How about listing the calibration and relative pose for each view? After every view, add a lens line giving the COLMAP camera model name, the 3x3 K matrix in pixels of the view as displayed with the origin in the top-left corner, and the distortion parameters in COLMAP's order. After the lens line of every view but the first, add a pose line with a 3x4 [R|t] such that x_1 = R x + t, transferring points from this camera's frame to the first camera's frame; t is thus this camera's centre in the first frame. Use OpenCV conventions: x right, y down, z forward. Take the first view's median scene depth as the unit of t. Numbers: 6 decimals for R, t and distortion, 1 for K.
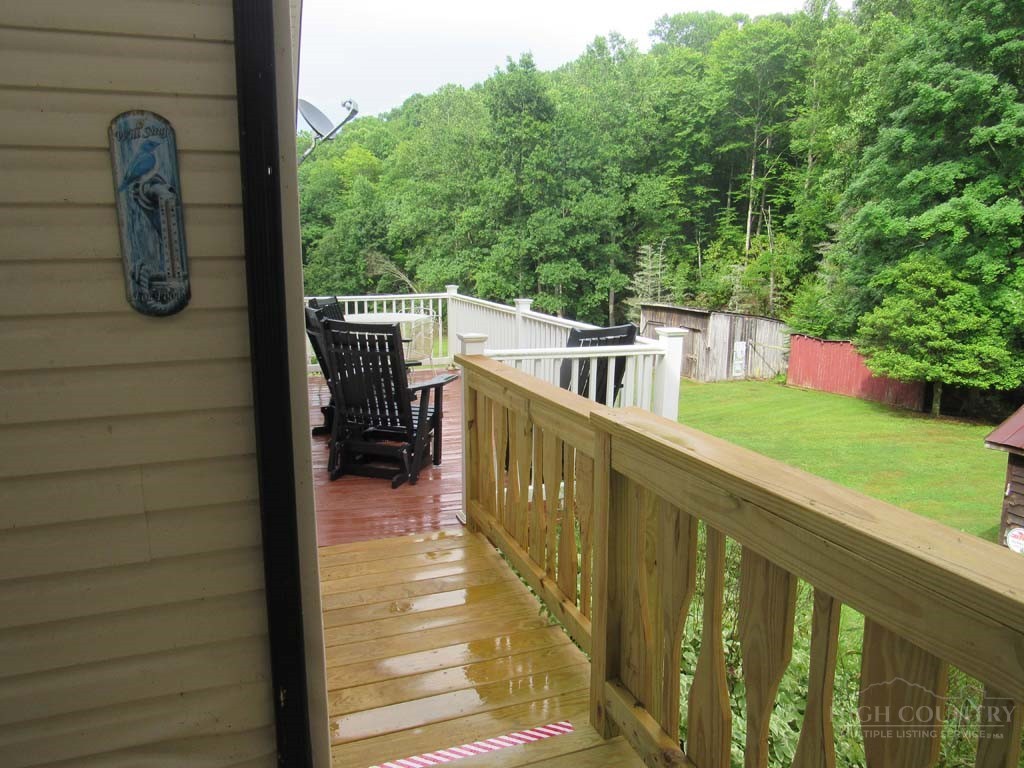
lens RADIAL K [[728.8, 0, 507.8], [0, 728.8, 384.5], [0, 0, 1]] dist [-0.034046, 0.005607]
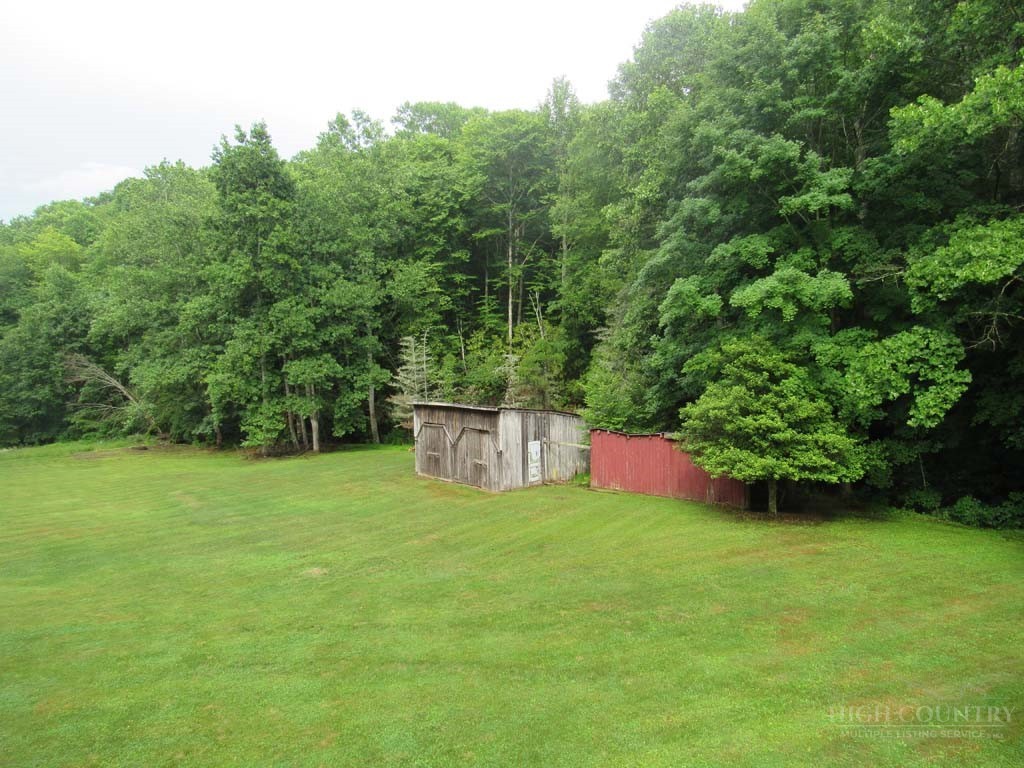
lens RADIAL K [[729.7, 0, 509.2], [0, 729.7, 382.8], [0, 0, 1]] dist [-0.036044, 0.020117]
pose [[0.939464, -0.045103, 0.339668, -0.001585], [0.088401, 0.989644, -0.113093, -0.021610], [-0.331049, 0.136274, 0.933722, 0.123413]]
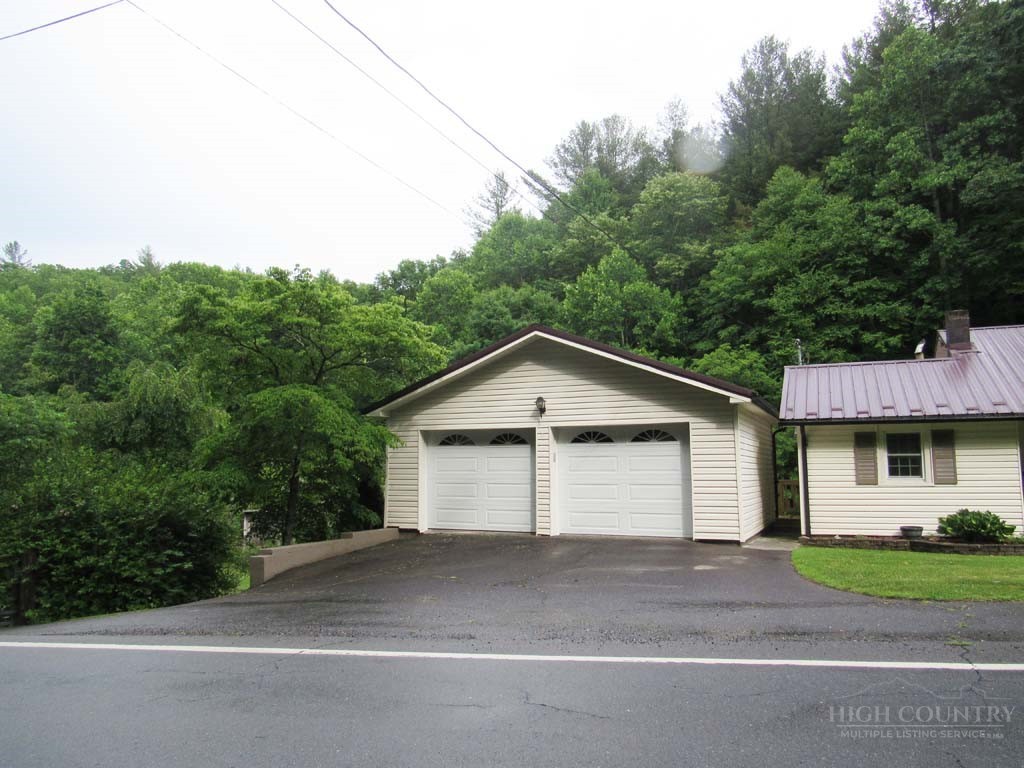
lens RADIAL K [[733.4, 0, 511.0], [0, 733.4, 397.4], [0, 0, 1]] dist [-0.018963, -0.000087]
pose [[0.689479, 0.074053, 0.720510, -0.305466], [0.127853, 0.966696, -0.221703, 0.022143], [-0.712932, 0.244979, 0.657049, -0.101022]]
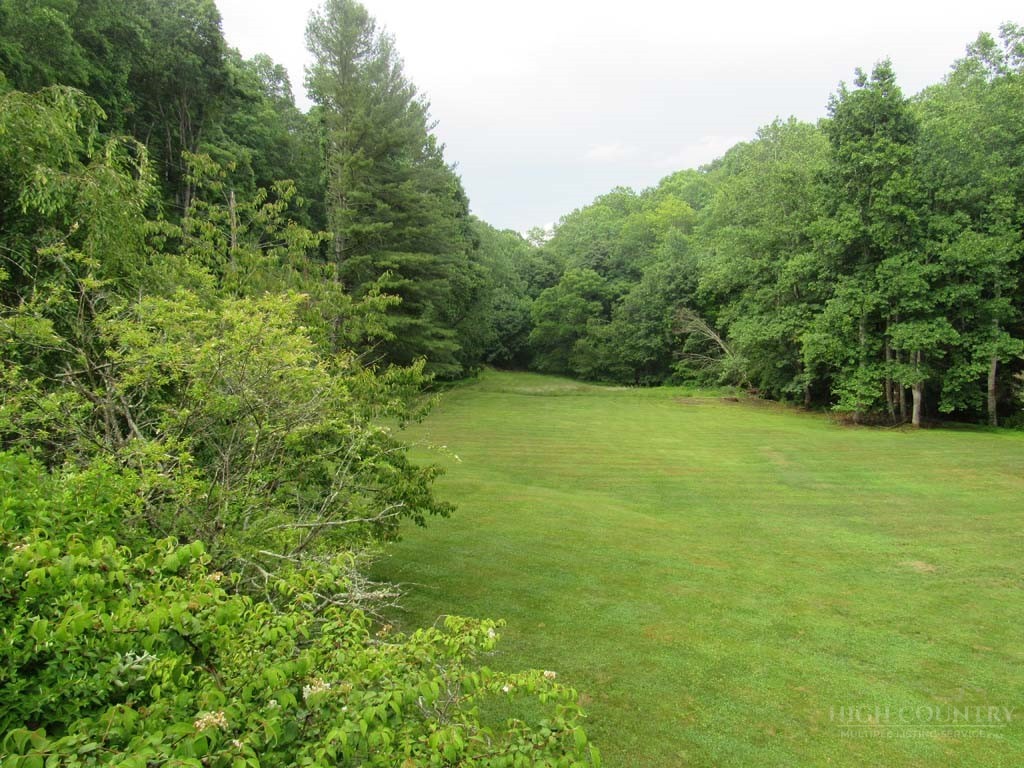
lens RADIAL K [[724.7, 0, 510.5], [0, 724.7, 381.5], [0, 0, 1]] dist [-0.031467, 0.004110]
pose [[0.912625, 0.041745, -0.406661, -0.012718], [-0.074134, 0.995179, -0.064213, -0.024837], [0.402020, 0.088749, 0.911320, 0.143509]]
